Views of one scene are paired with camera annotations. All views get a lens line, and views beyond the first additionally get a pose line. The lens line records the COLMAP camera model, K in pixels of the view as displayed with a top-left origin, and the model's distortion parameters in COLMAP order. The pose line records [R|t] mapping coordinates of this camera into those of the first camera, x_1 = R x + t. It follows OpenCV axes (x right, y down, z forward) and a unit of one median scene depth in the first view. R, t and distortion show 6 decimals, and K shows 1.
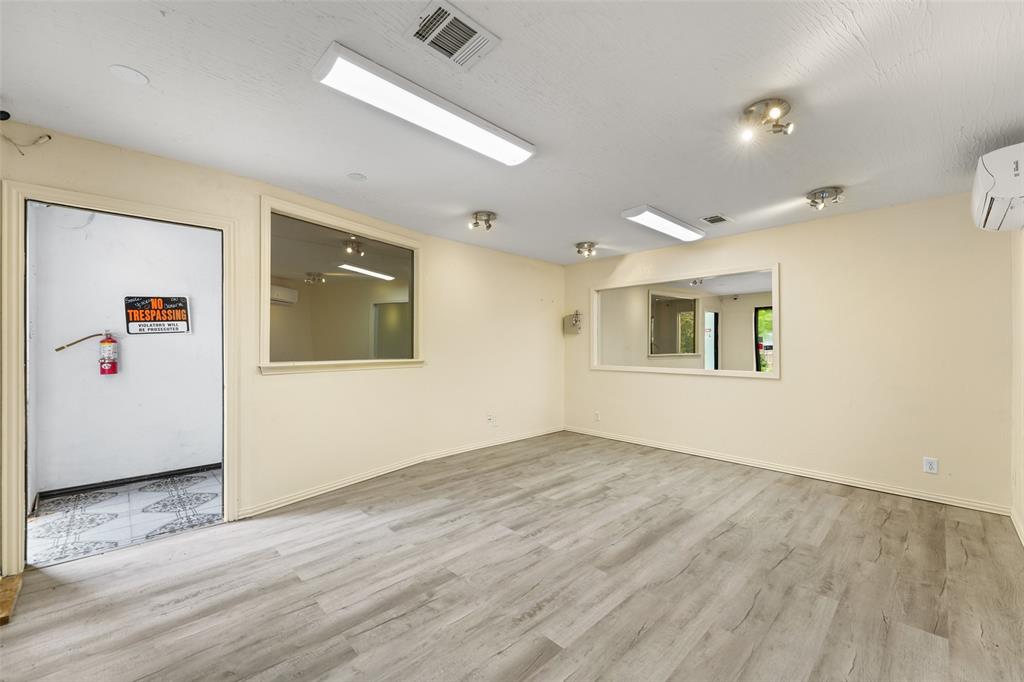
lens RADIAL K [[411.3, 0, 506.8], [0, 411.3, 342.4], [0, 0, 1]] dist [0.014579, -0.002975]
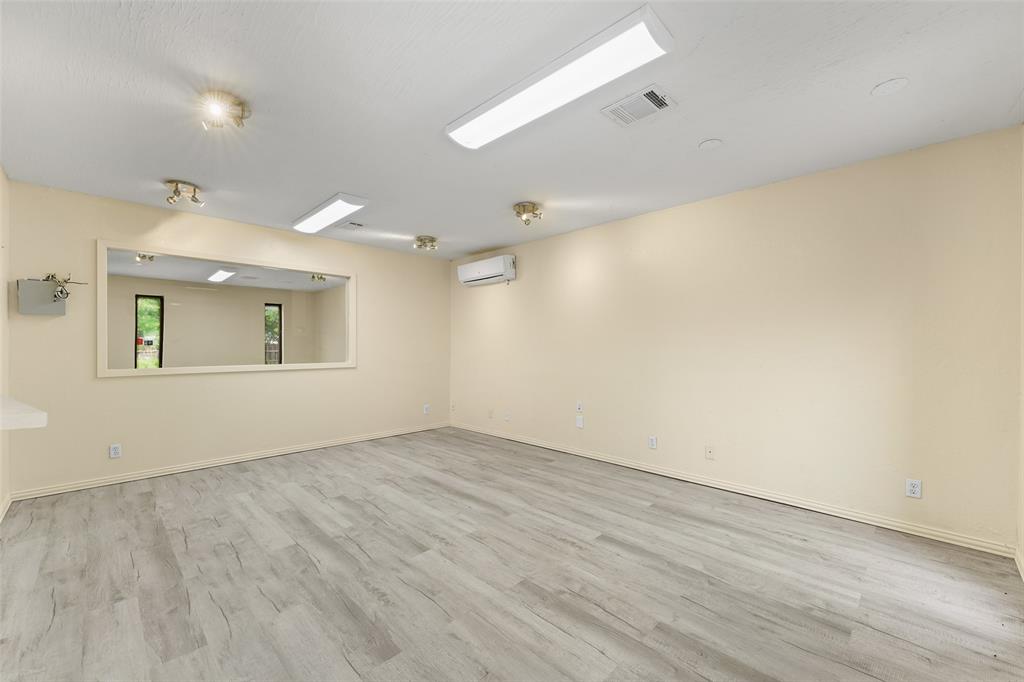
lens RADIAL K [[411.3, 0, 507.8], [0, 411.3, 341.1], [0, 0, 1]] dist [0.014579, -0.002975]
pose [[-0.029822, 0.006467, 0.999534, -0.728543], [-0.013642, 0.999883, -0.006876, 0.015745], [-0.999462, -0.013841, -0.029730, 0.729792]]
